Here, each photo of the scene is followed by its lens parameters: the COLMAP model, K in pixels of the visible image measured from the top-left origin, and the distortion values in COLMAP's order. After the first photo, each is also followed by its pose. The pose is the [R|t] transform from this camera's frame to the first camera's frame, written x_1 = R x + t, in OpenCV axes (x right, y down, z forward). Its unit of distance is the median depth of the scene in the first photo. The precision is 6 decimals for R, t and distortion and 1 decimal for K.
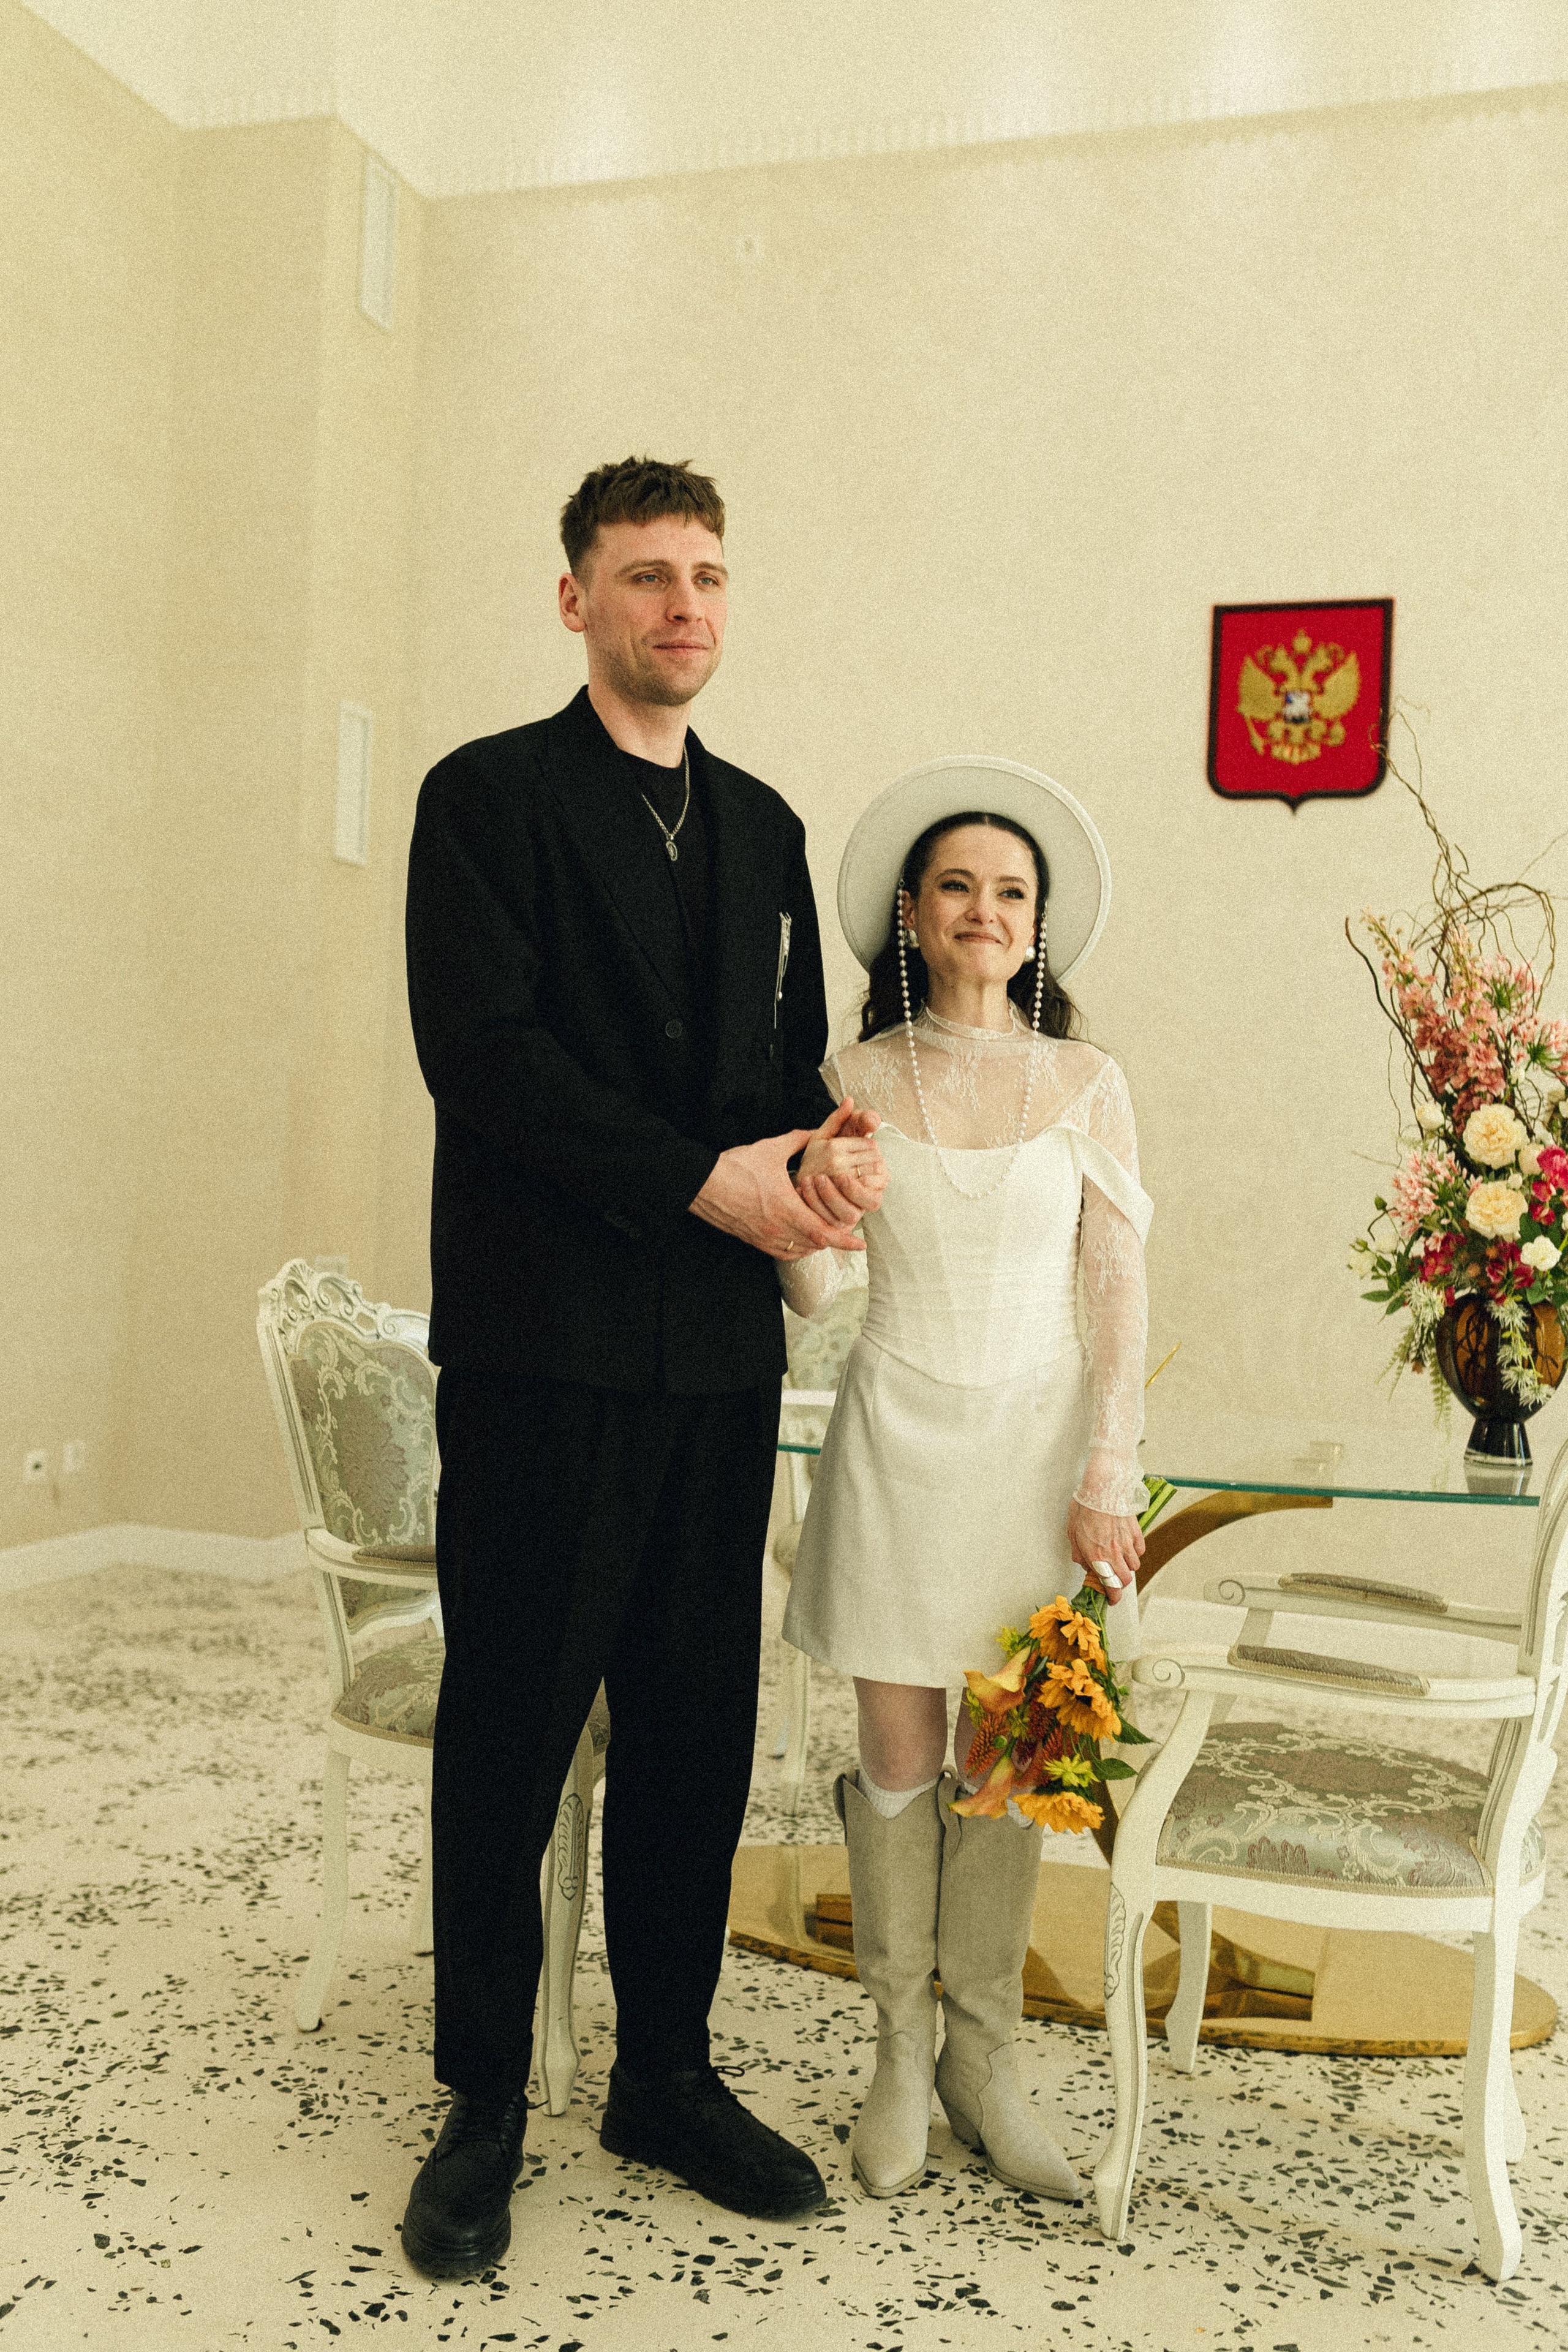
lens RADIAL K [[2283.2, 0, 780.9], [0, 2283.2, 1163.2], [0, 0, 1]] dist [0.001542, 0.006861]
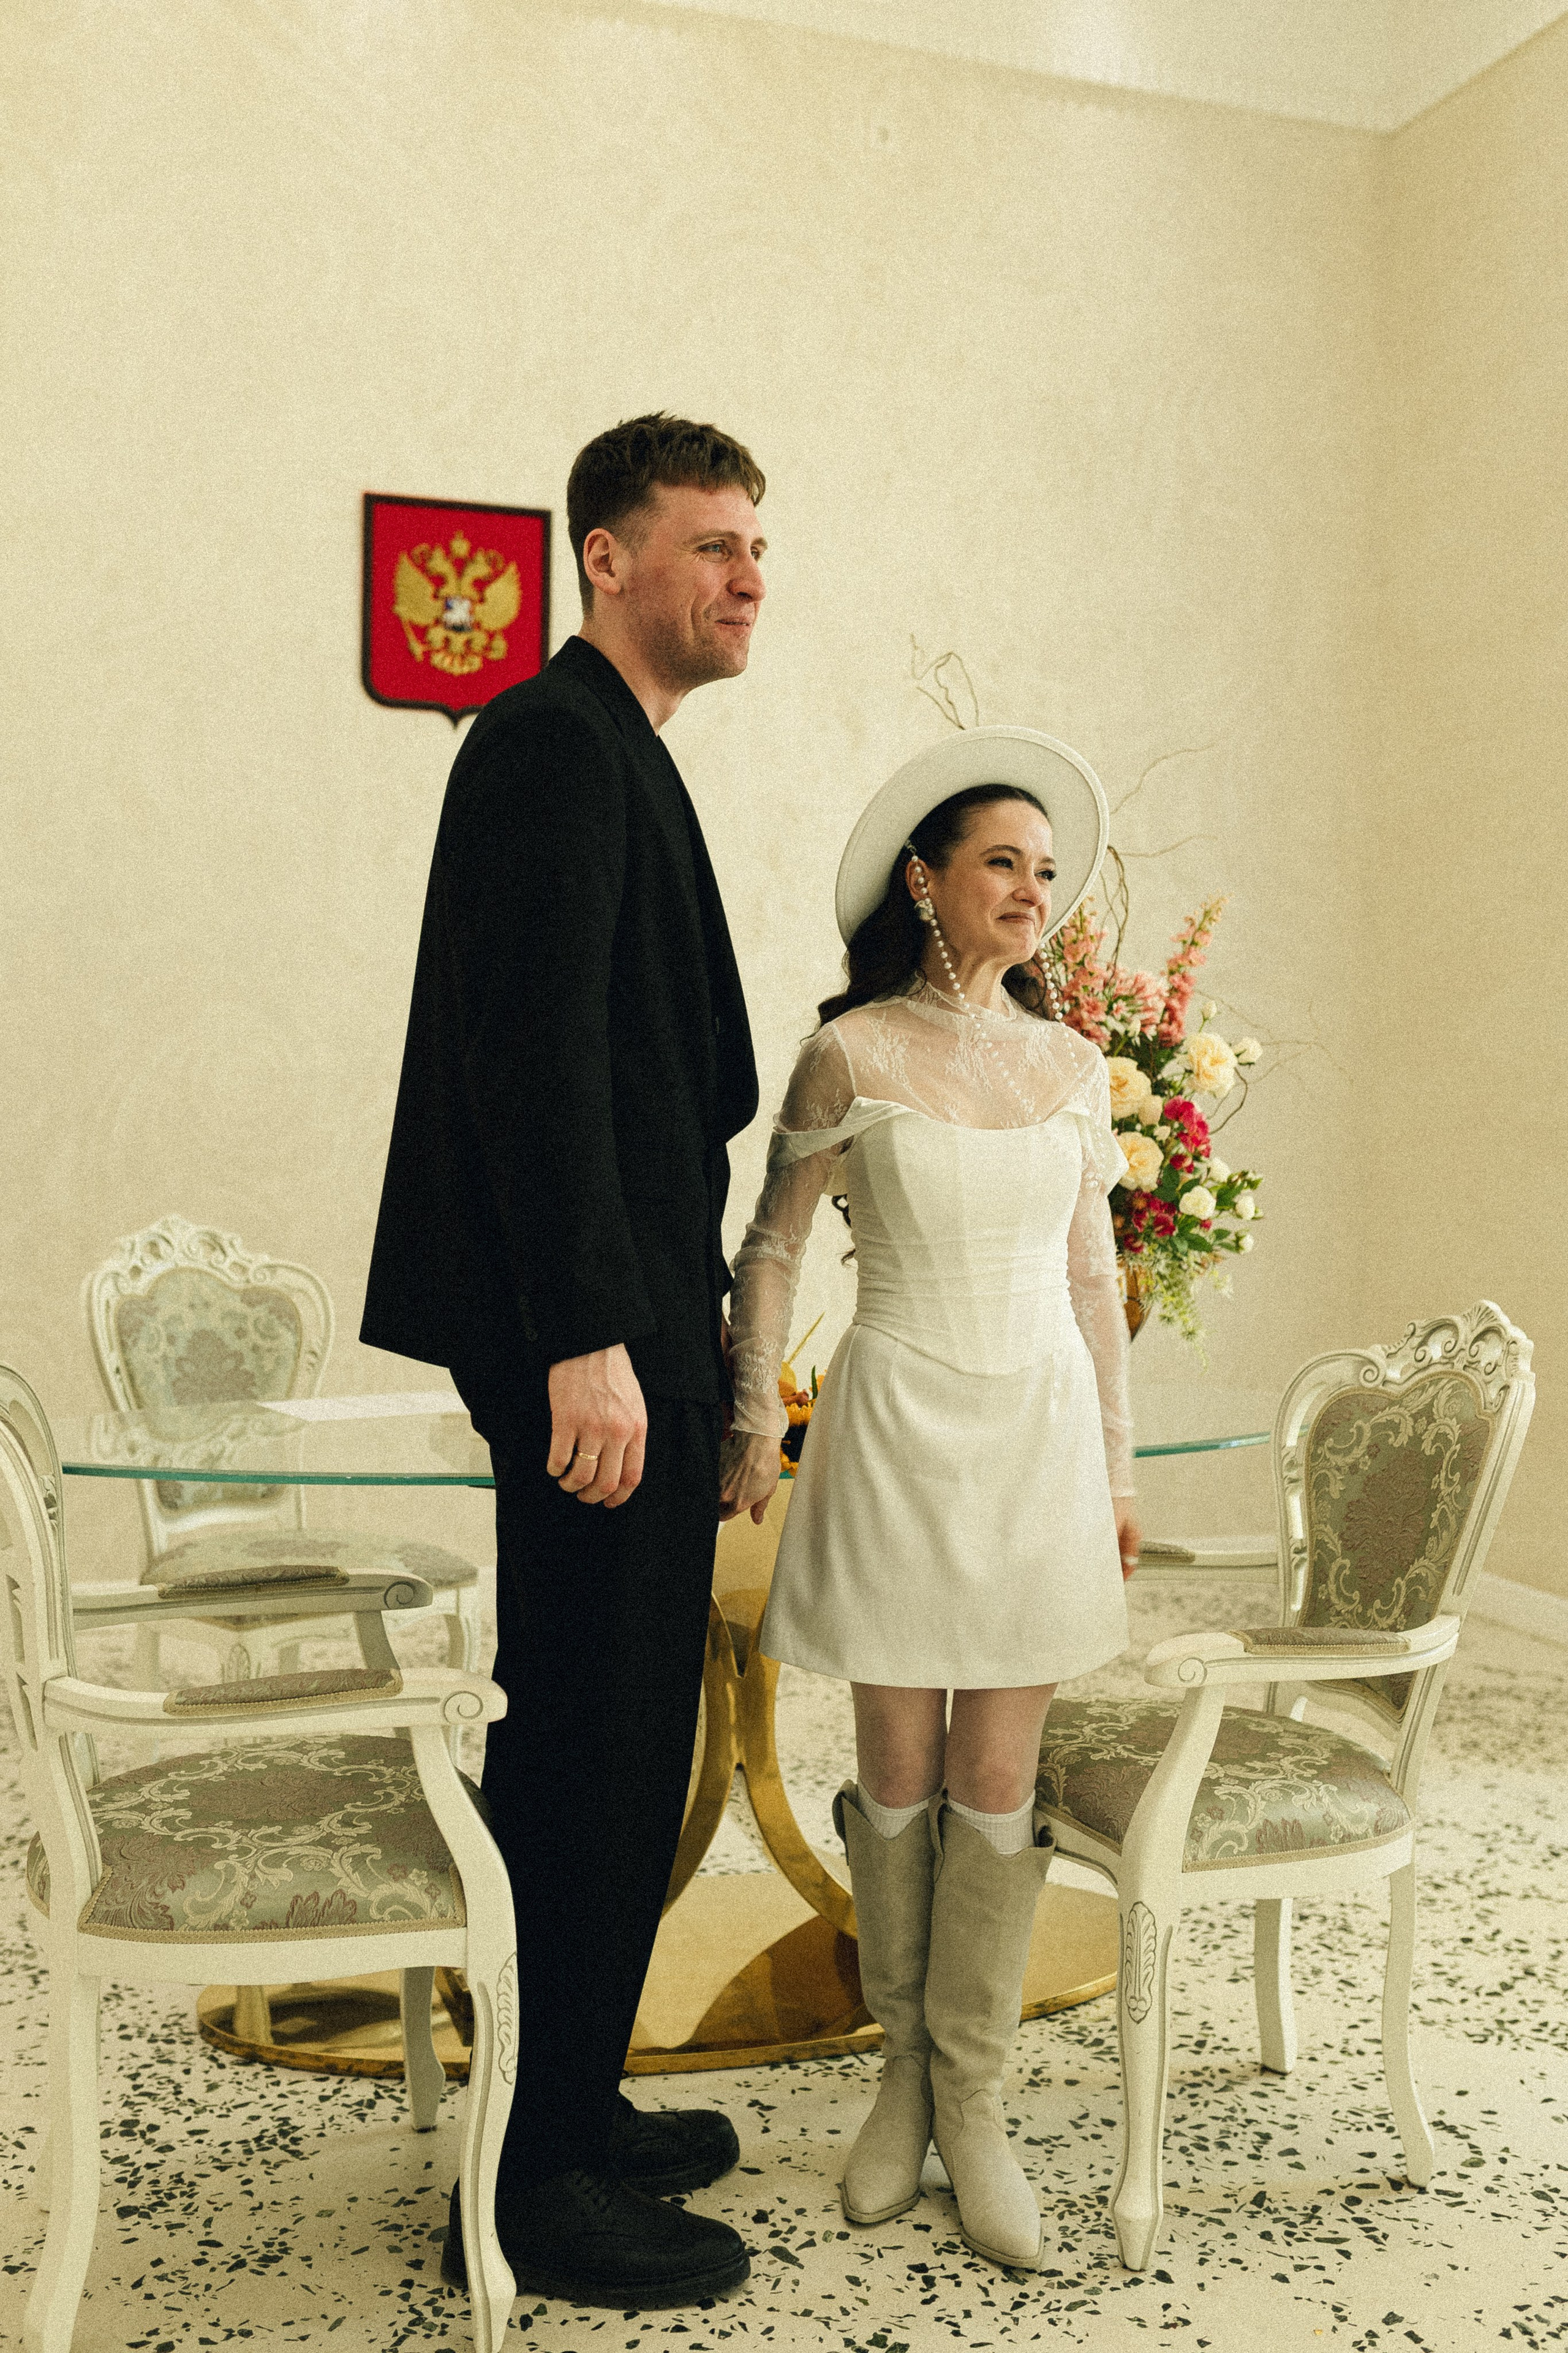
lens RADIAL K [[2284.7, 0, 809.4], [0, 2284.7, 1170.8], [0, 0, 1]] dist [0.000822, 0.002380]
pose [[0.793769, -0.044430, 0.606594, -0.433203], [0.016294, 0.998524, 0.051814, -0.031341], [-0.608001, -0.031244, 0.793321, 0.286034]]
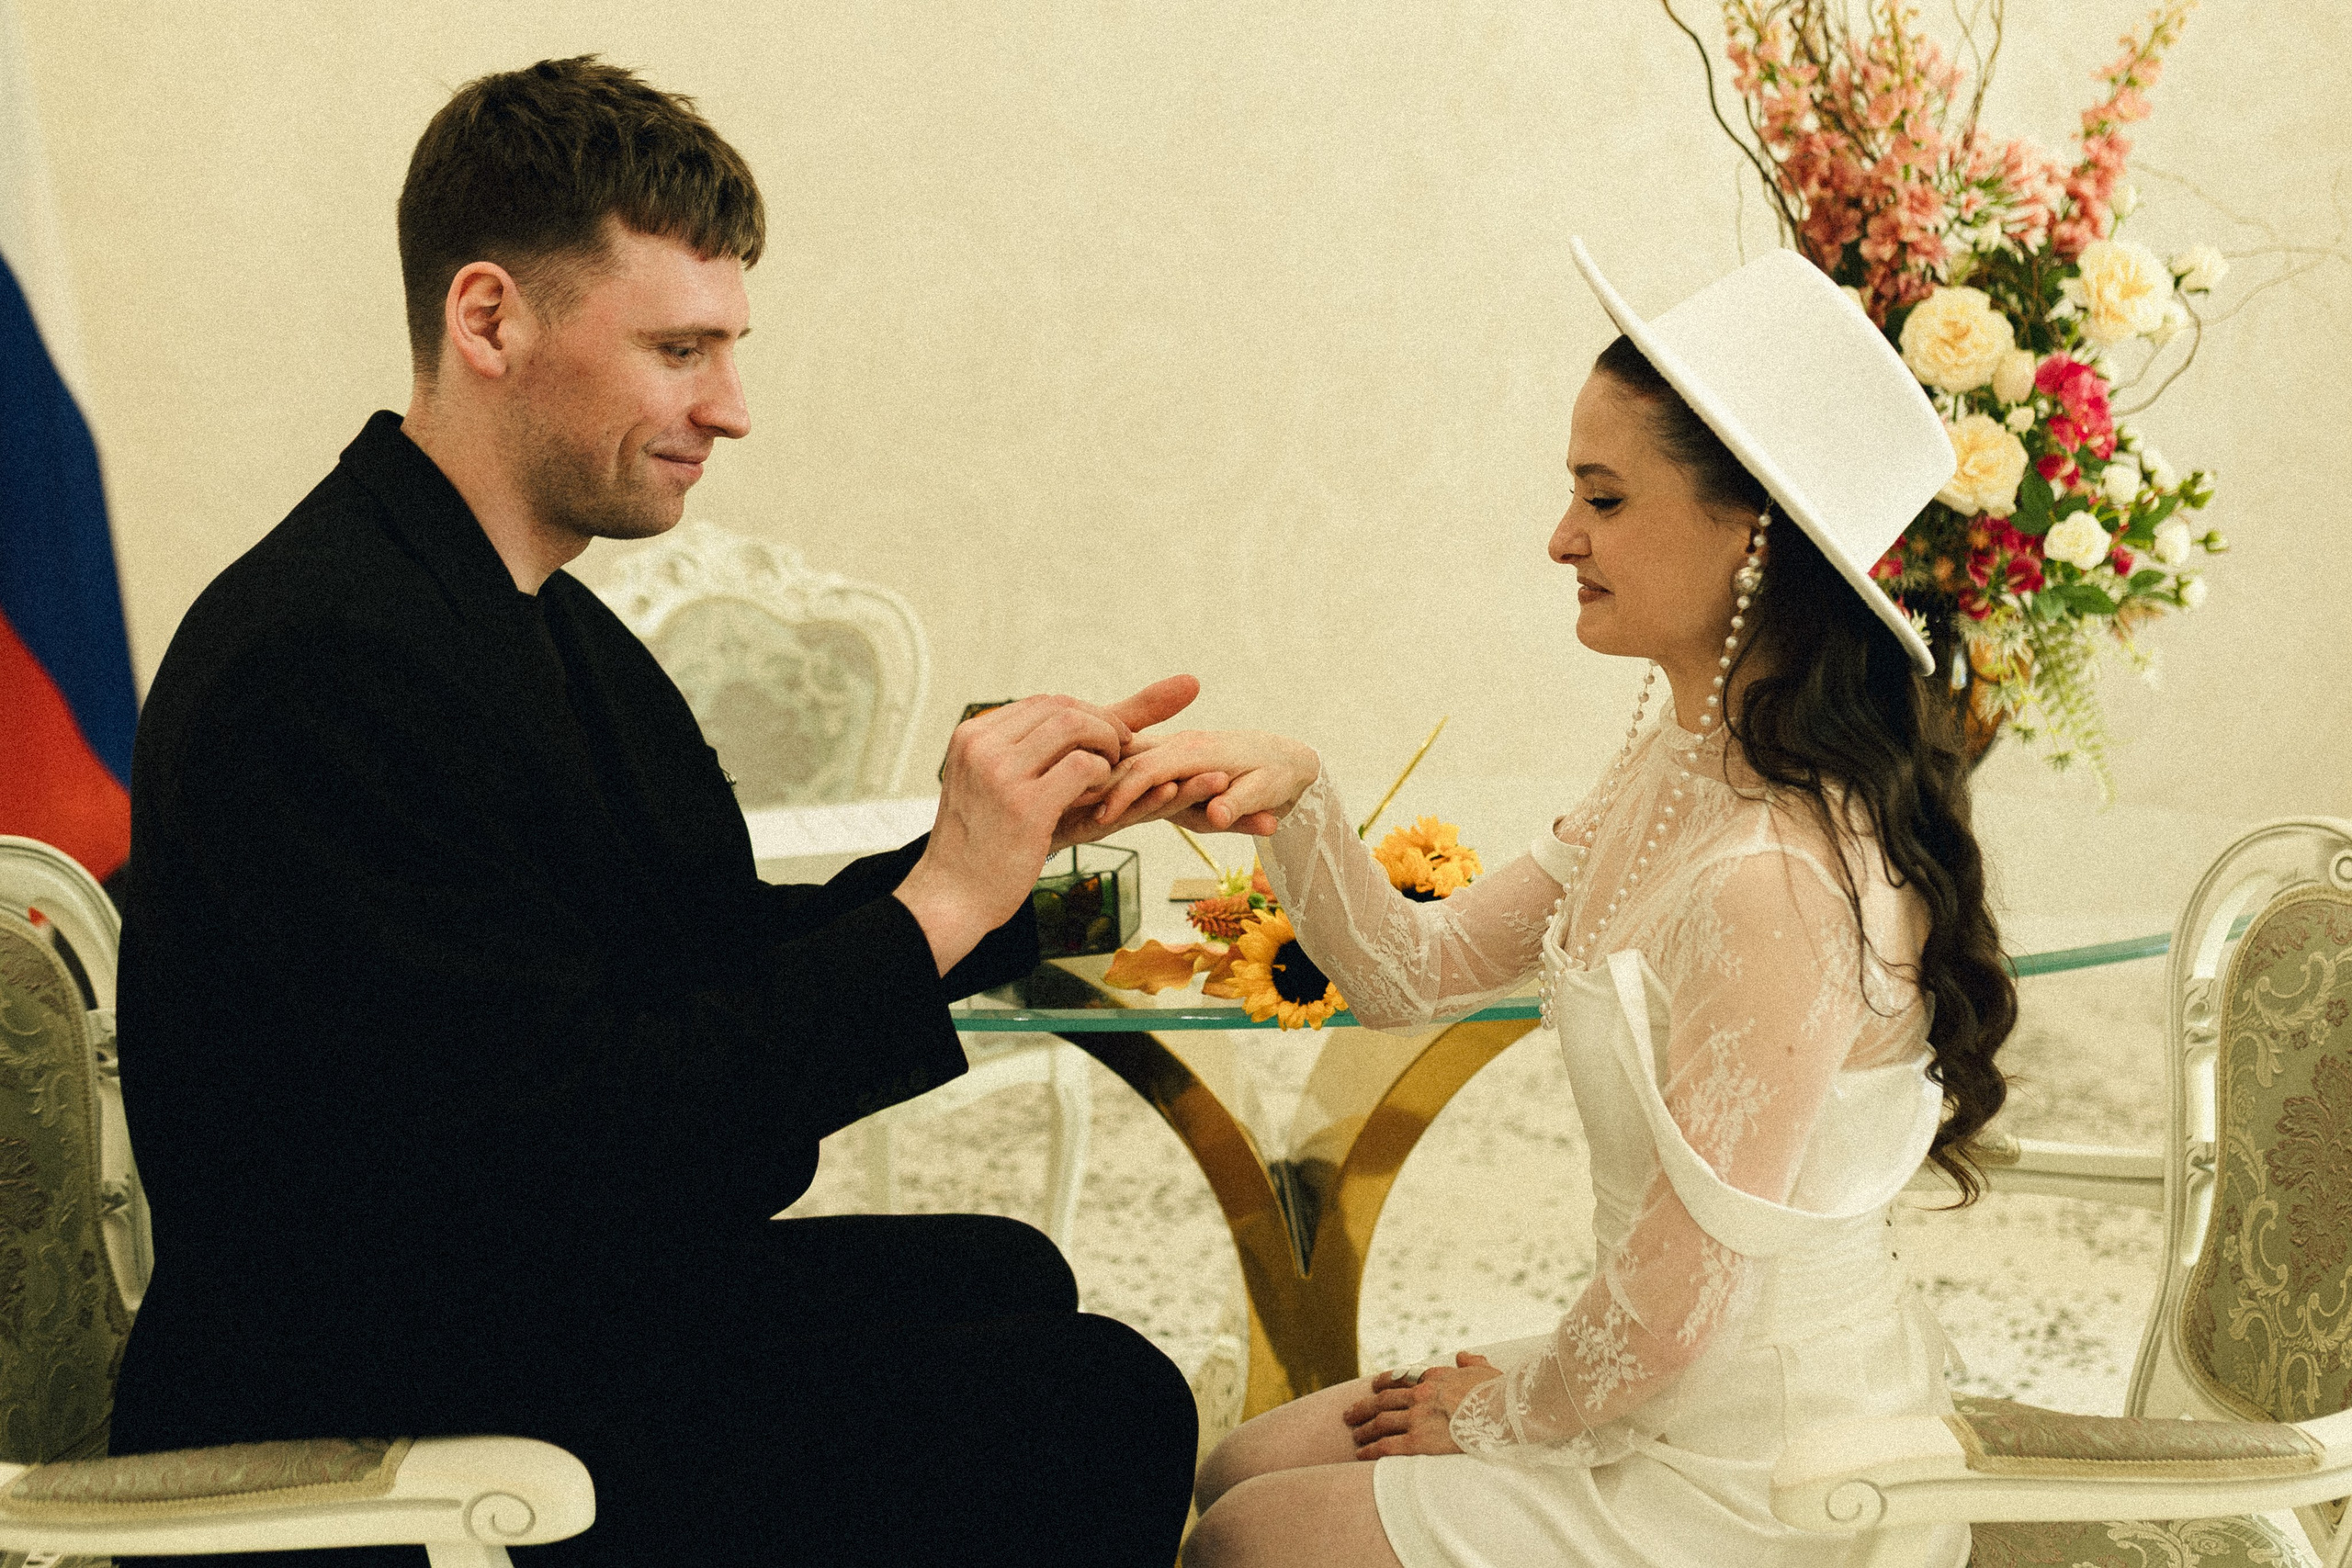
lens RADIAL K [[2461.9, 0, 1299.6], [0, 2461.9, 749.4], [0, 0, 1]] dist [0.000671, 0.010816]
pose [[0.922641, -0.118496, 0.367003, -0.103029], [0.047019, 0.979090, 0.197919, -0.044781], [-0.382782, -0.165352, 0.908921, 0.476054]]
